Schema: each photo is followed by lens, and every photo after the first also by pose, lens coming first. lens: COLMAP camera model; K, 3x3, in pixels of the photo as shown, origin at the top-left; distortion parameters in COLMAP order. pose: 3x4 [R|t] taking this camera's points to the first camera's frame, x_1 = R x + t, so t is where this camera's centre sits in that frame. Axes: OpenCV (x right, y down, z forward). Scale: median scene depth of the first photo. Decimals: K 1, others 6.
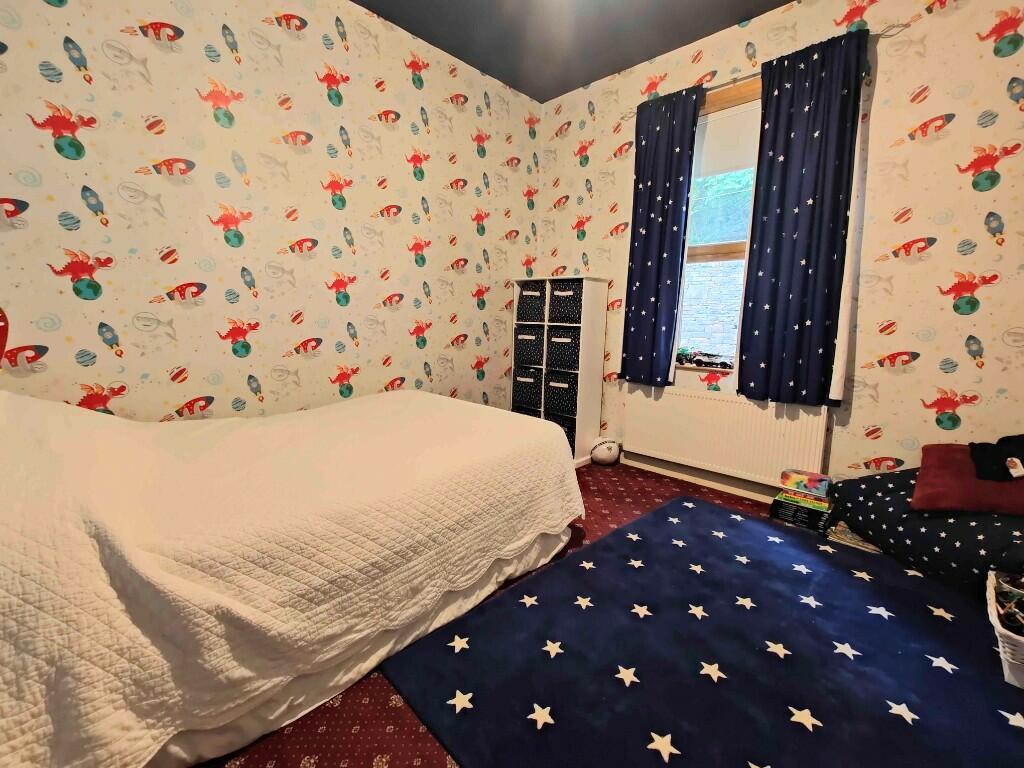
lens RADIAL K [[452.2, 0, 510.1], [0, 452.2, 377.8], [0, 0, 1]] dist [0.016680, 0.000282]
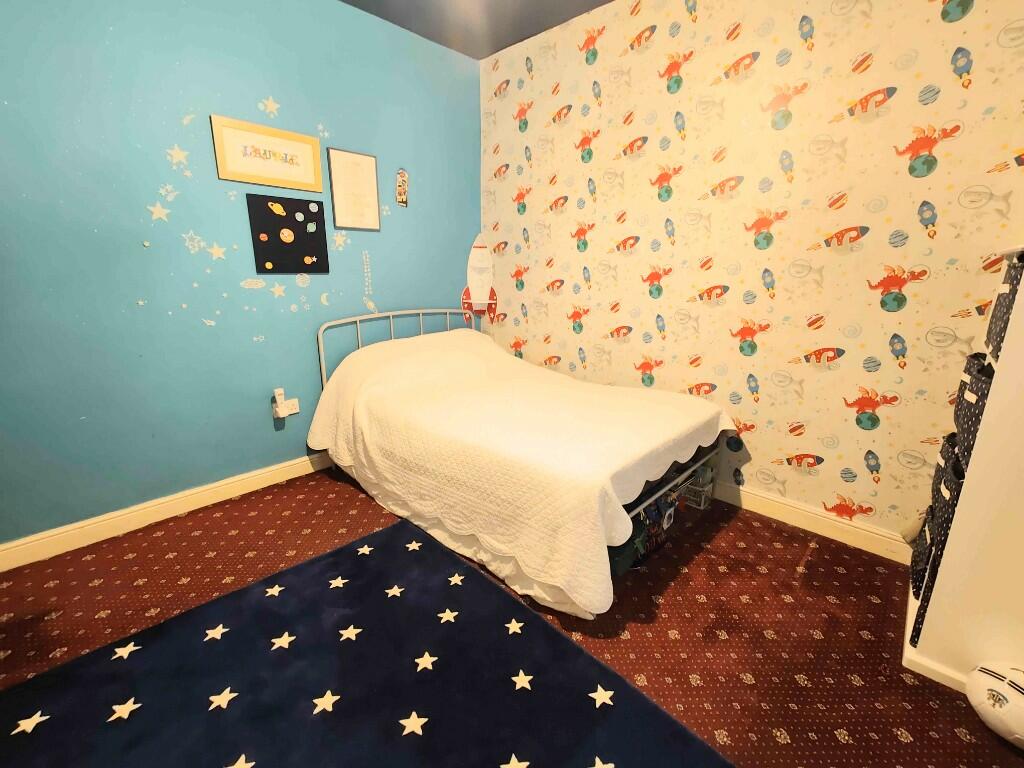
lens RADIAL K [[452.2, 0, 510.1], [0, 452.2, 377.8], [0, 0, 1]] dist [0.016680, 0.000282]
pose [[0.012318, 0.221258, -0.975138, 0.874944], [-0.153623, 0.964052, 0.216802, -0.207590], [0.988053, 0.147133, 0.045865, 0.873530]]
